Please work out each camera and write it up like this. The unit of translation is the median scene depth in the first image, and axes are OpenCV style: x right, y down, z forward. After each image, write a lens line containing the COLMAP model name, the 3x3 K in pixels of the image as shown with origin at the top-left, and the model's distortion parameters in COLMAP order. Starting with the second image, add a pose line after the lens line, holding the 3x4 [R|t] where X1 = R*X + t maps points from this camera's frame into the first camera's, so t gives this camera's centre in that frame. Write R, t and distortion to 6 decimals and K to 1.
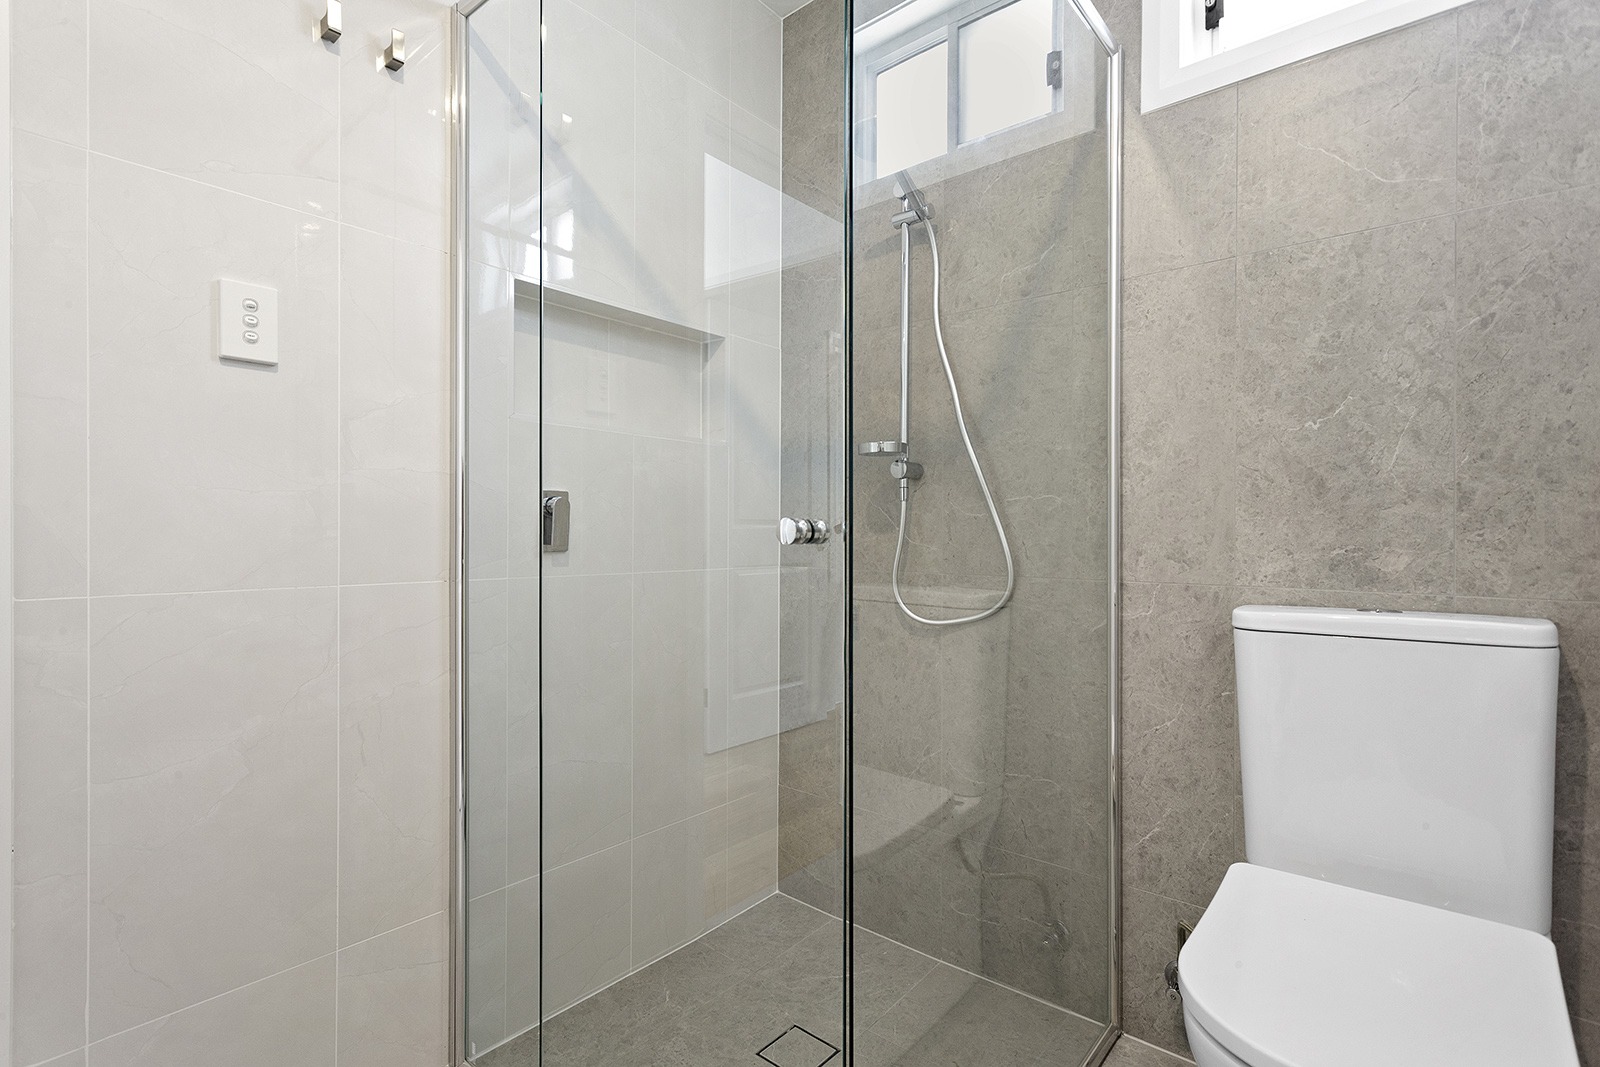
lens RADIAL K [[753.9, 0, 801.6], [0, 753.9, 534.8], [0, 0, 1]] dist [0.000280, 0.001180]
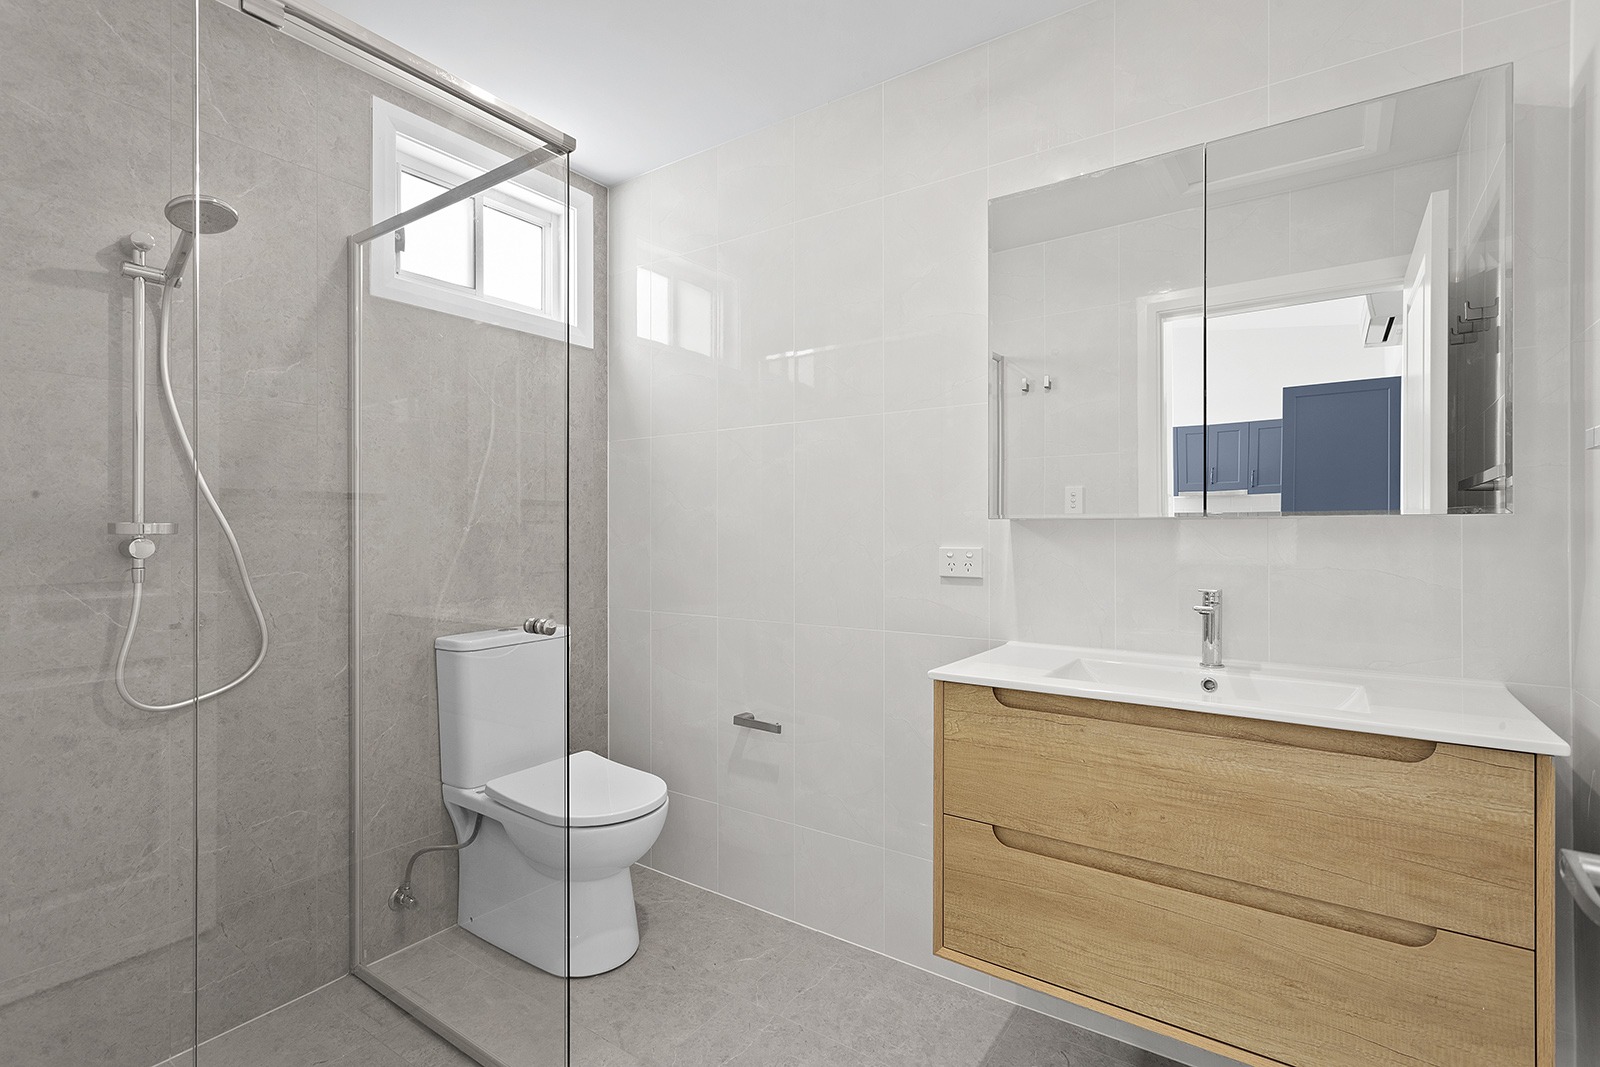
lens RADIAL K [[753.9, 0, 801.6], [0, 753.9, 534.8], [0, 0, 1]] dist [0.000280, 0.001180]
pose [[-0.091277, -0.010462, 0.995771, -1.028550], [0.001022, 0.999943, 0.010599, -0.135822], [-0.995825, 0.001986, -0.091261, 0.349955]]
